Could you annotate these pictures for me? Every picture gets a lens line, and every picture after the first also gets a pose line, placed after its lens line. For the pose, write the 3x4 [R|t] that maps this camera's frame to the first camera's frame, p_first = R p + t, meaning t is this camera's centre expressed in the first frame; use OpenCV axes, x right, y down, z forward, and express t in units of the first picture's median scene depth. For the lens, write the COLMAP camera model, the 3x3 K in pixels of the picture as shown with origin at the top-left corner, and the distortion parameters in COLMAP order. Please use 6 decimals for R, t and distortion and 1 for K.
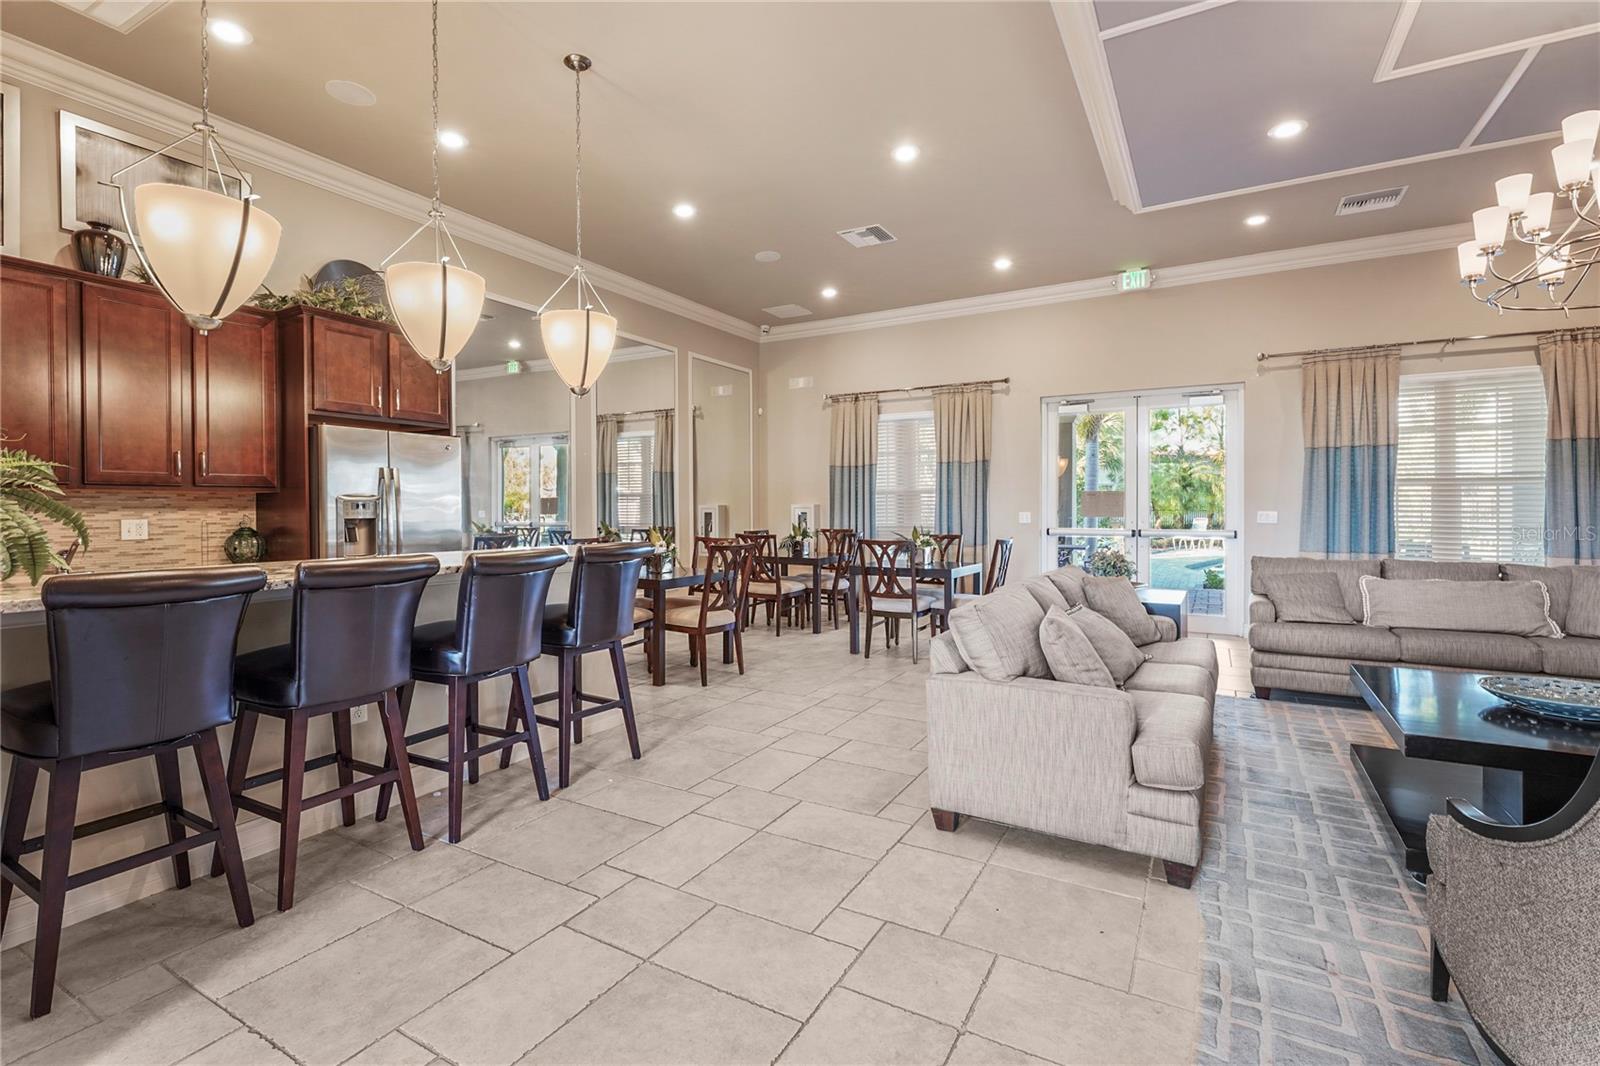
lens RADIAL K [[714.9, 0, 800.3], [0, 714.9, 519.4], [0, 0, 1]] dist [-0.004867, 0.000189]
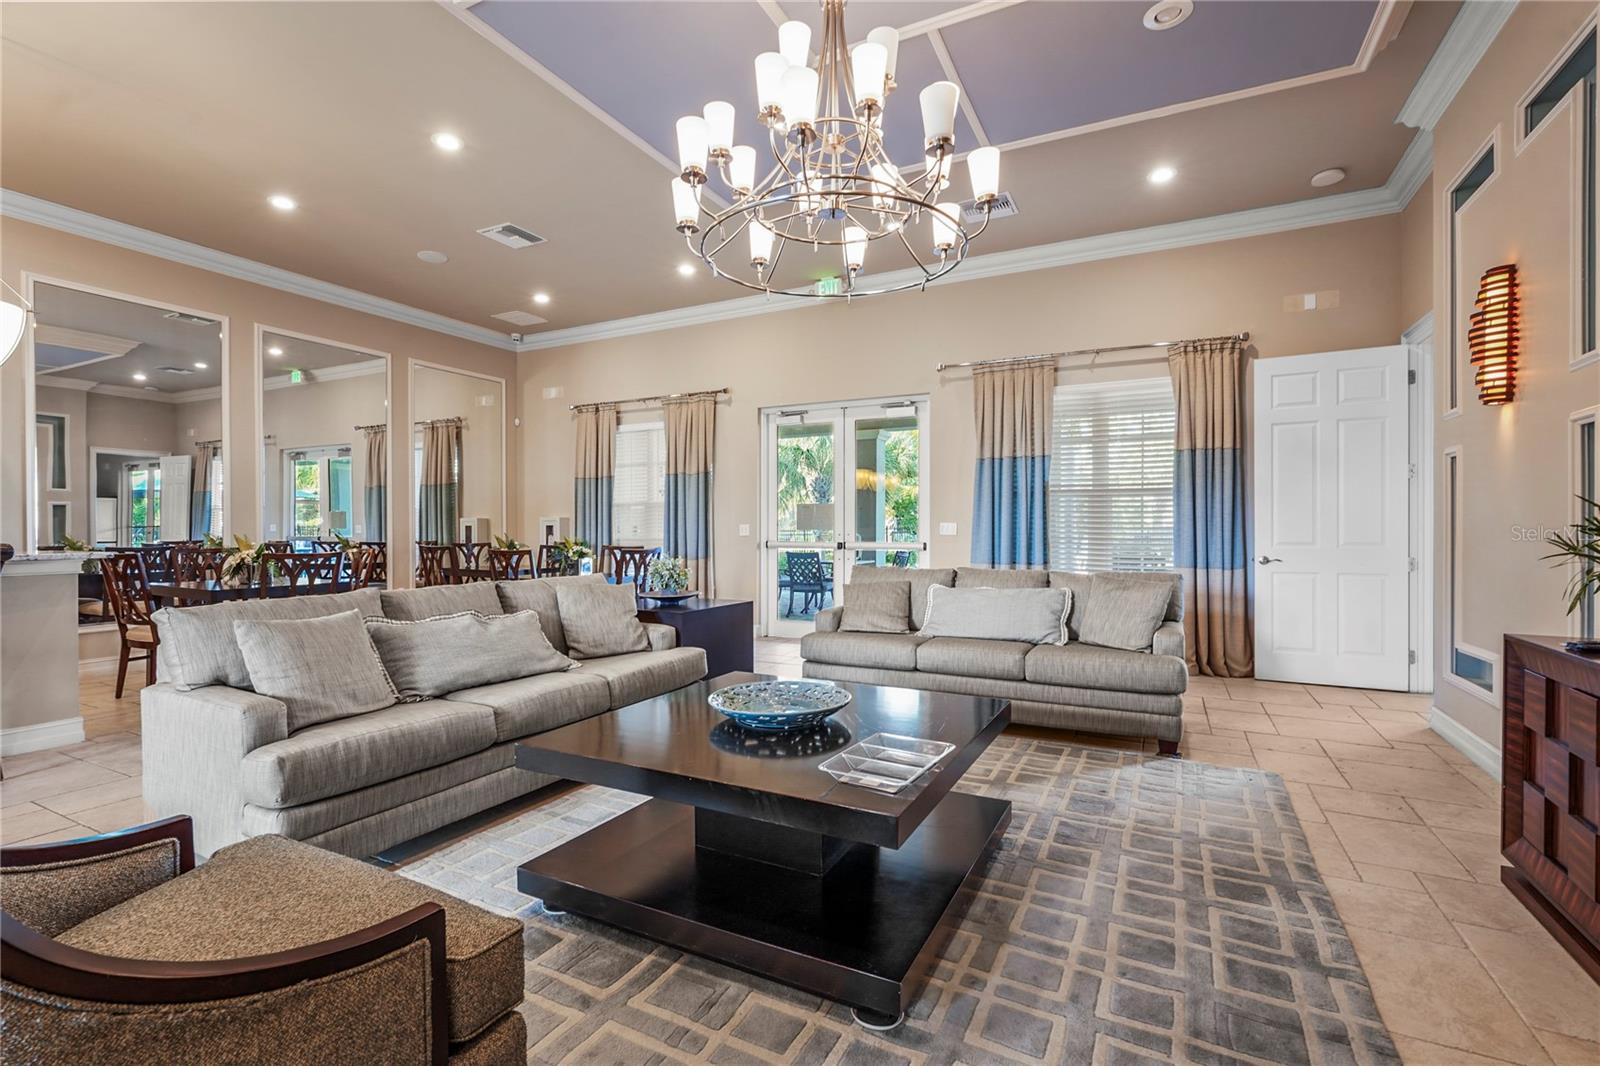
lens RADIAL K [[714.9, 0, 802.2], [0, 714.9, 532.6], [0, 0, 1]] dist [-0.004867, 0.000189]
pose [[0.998664, 0.002176, 0.051629, 0.425257], [-0.001514, 0.999916, -0.012861, 0.015751], [-0.051653, 0.012766, 0.998584, 0.021162]]
